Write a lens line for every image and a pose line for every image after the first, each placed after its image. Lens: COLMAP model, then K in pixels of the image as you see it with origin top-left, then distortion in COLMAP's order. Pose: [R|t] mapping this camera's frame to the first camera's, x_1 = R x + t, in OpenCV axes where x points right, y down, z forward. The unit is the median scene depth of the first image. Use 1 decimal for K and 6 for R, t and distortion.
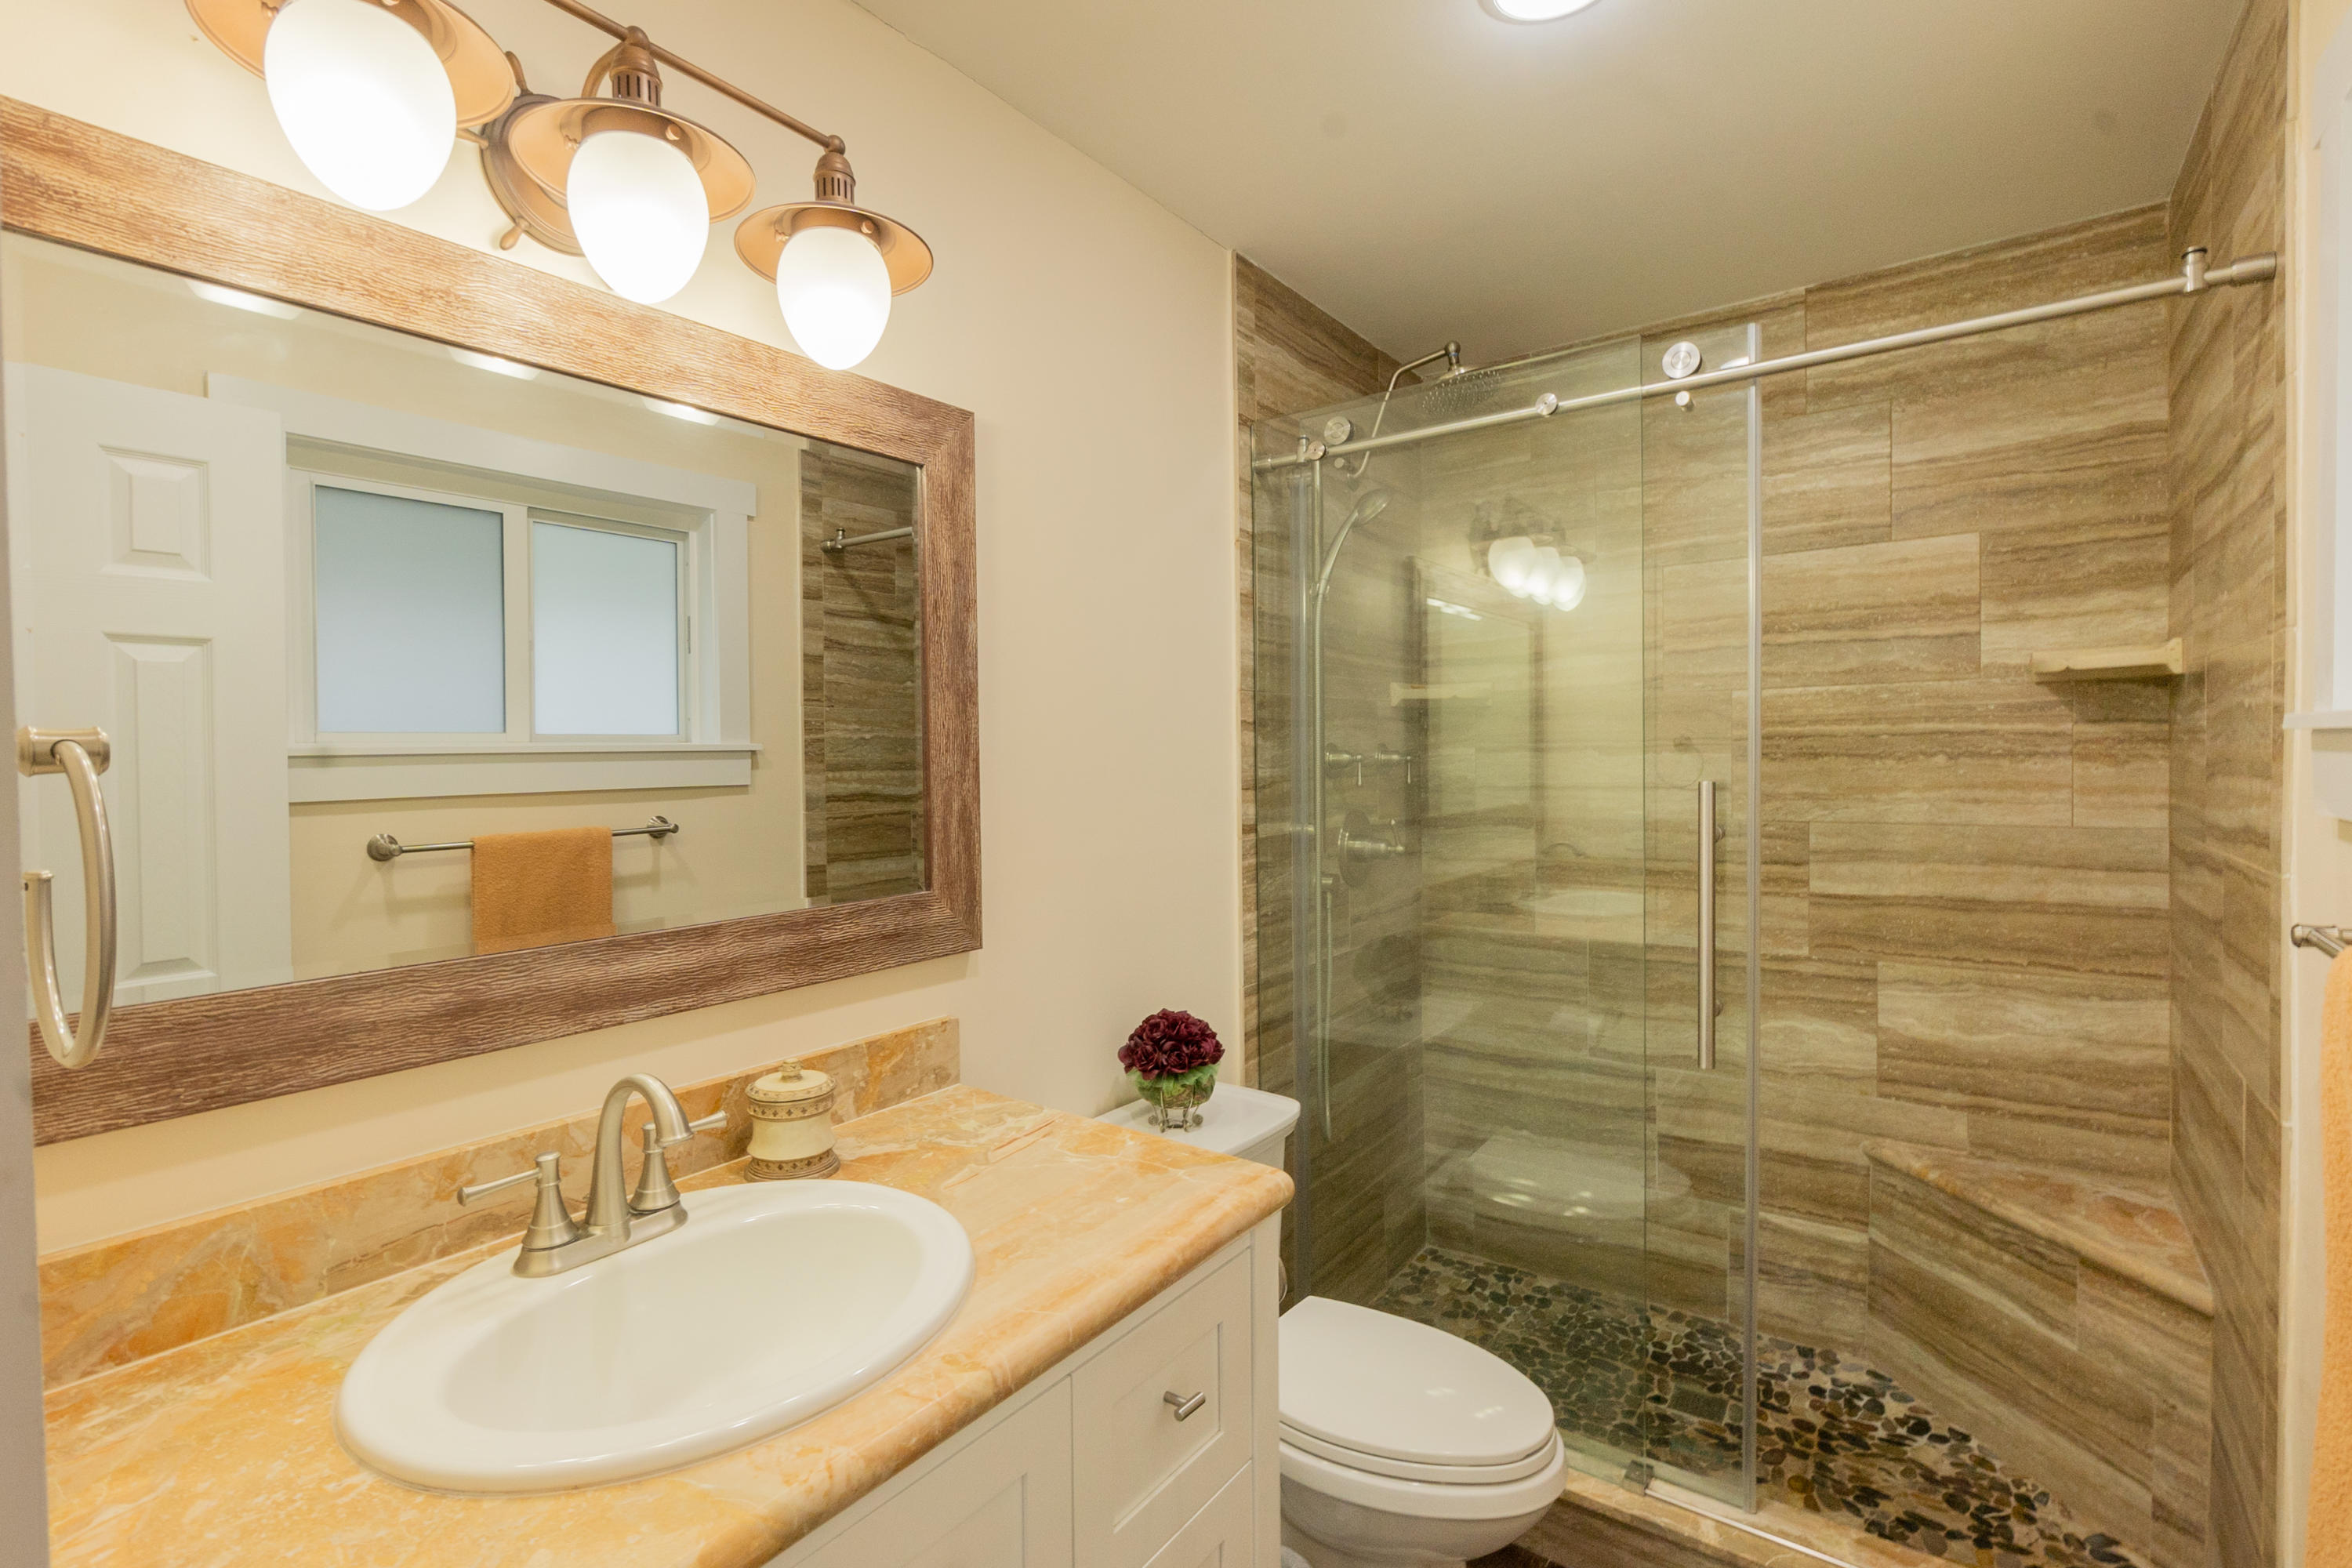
lens RADIAL K [[1084.3, 0, 1166.7], [0, 1084.3, 771.2], [0, 0, 1]] dist [-0.001063, -0.000001]
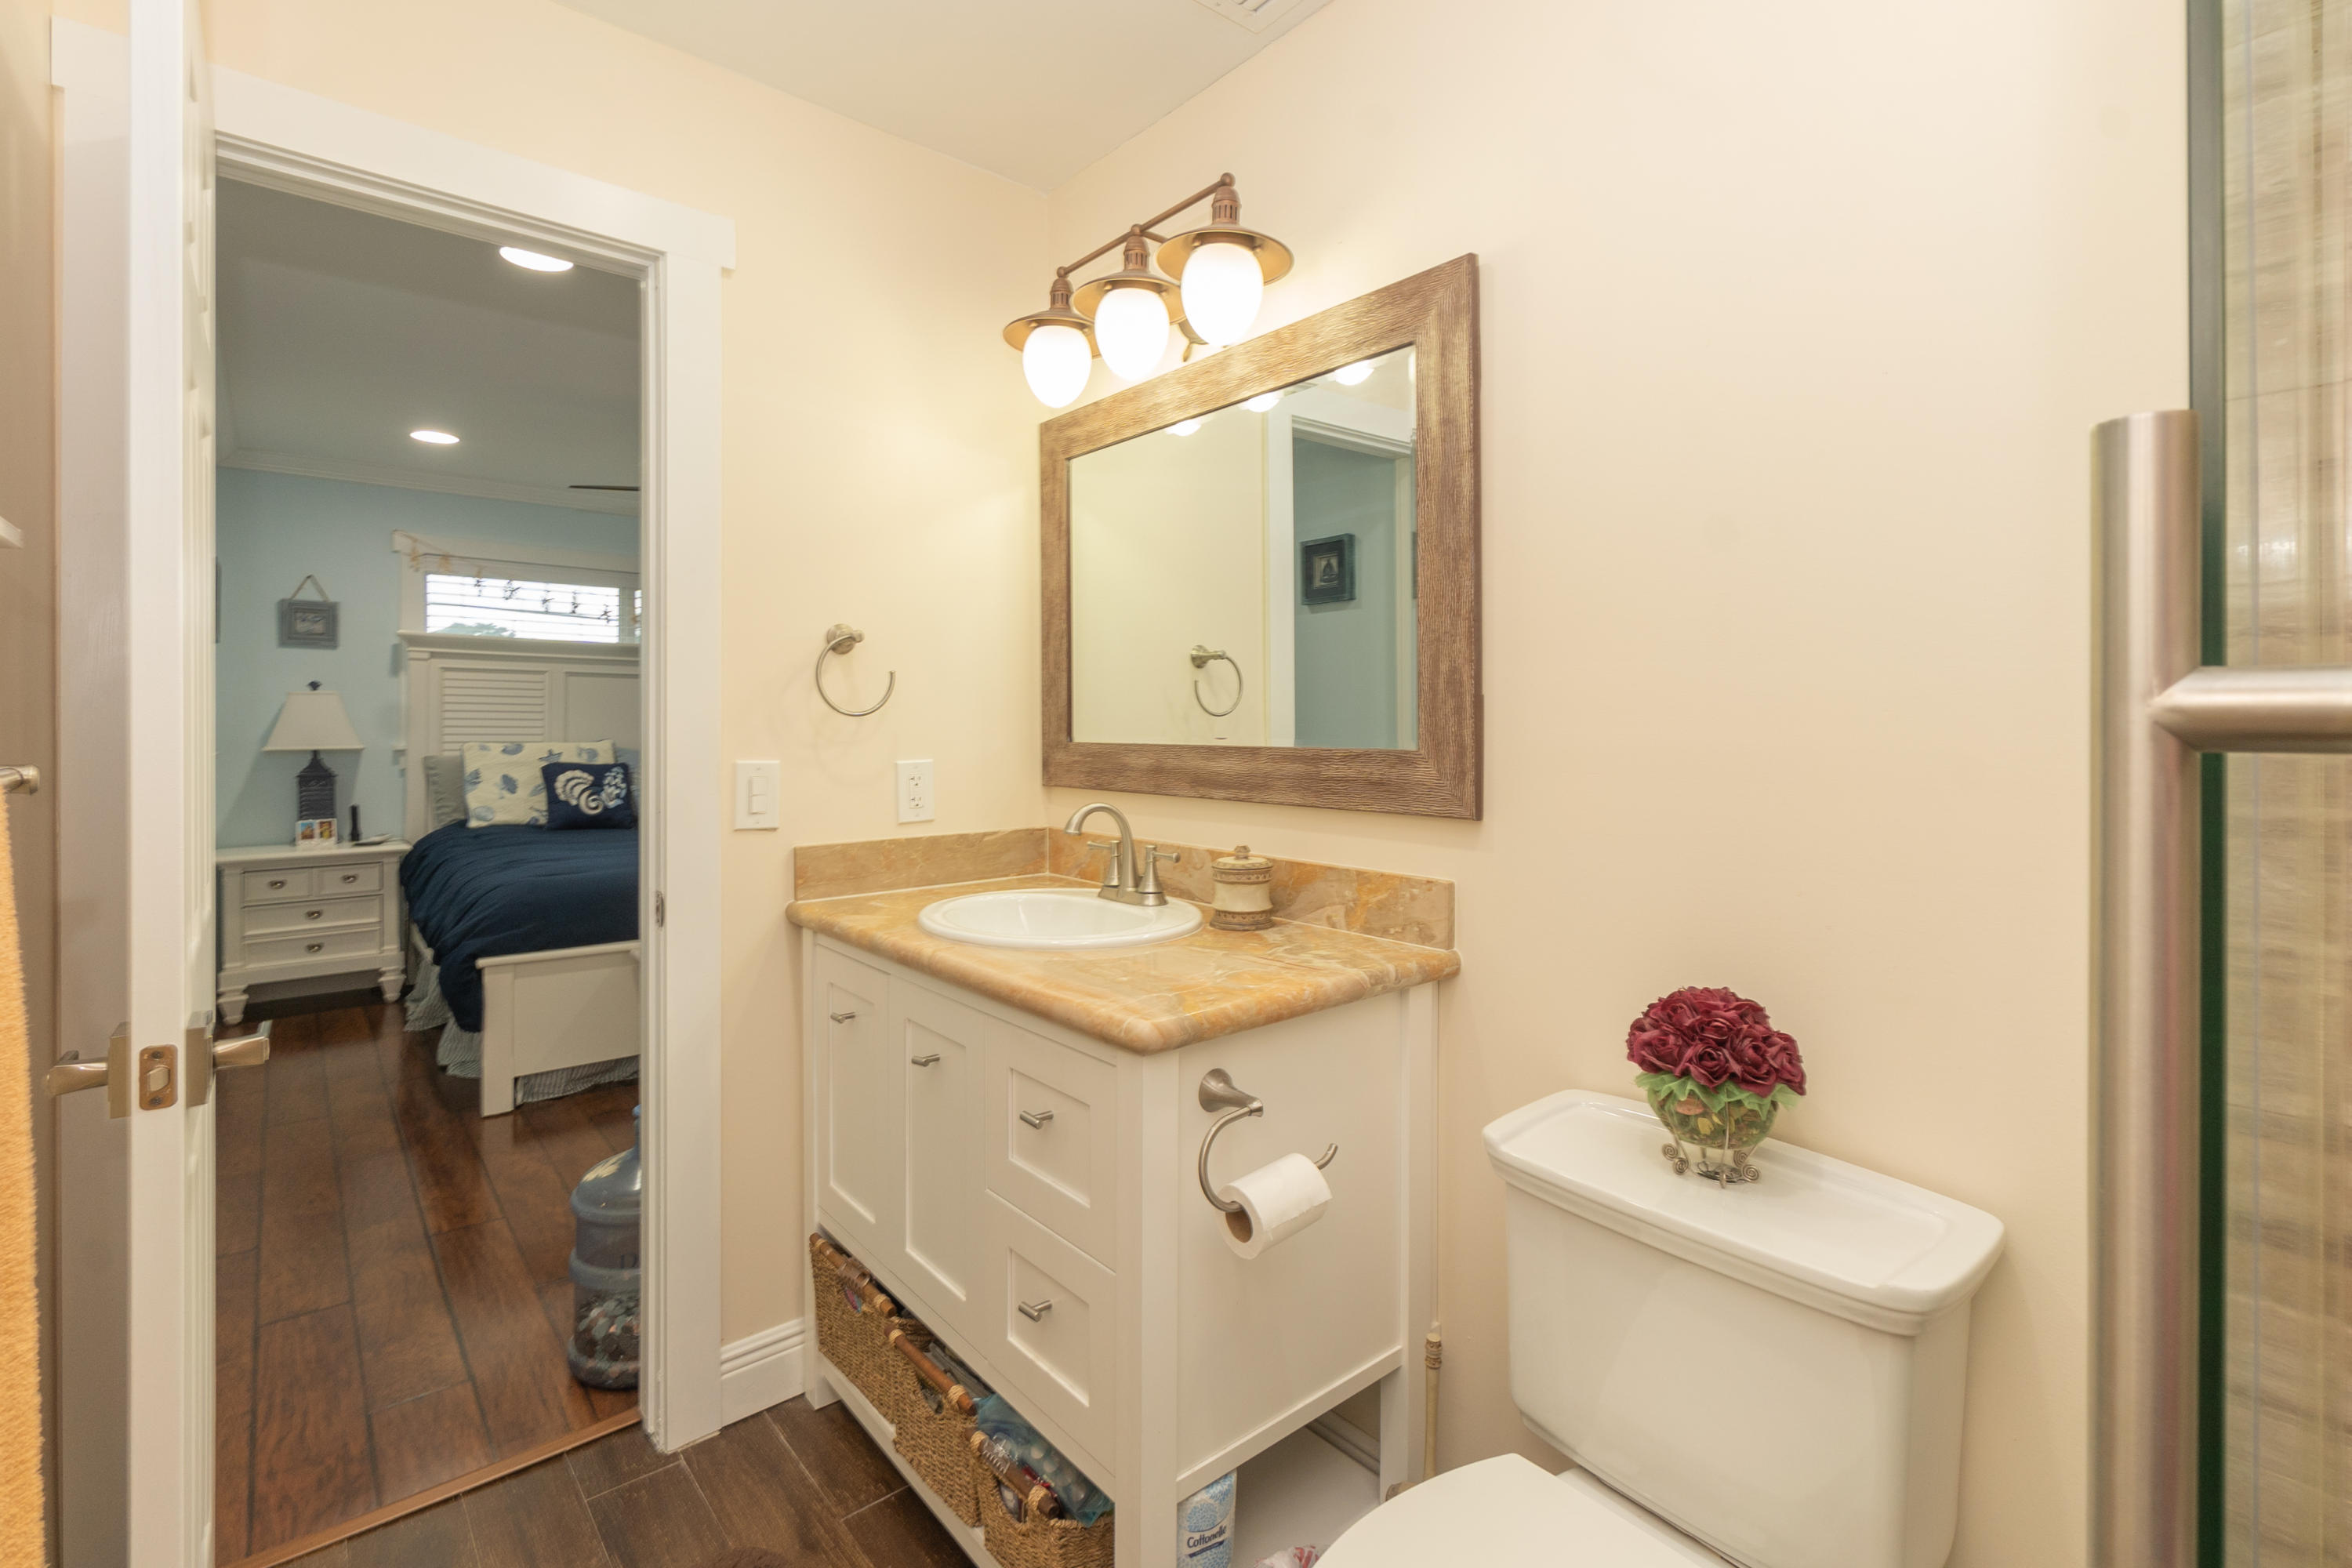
lens RADIAL K [[1024.9, 0, 1176.0], [0, 1024.9, 717.6], [0, 0, 1]] dist [0.000728, 0.000051]
pose [[-0.212032, 0.007233, -0.977236, 0.934898], [-0.015767, 0.999817, 0.010821, 0.087348], [0.977136, 0.017702, -0.211879, 1.166724]]
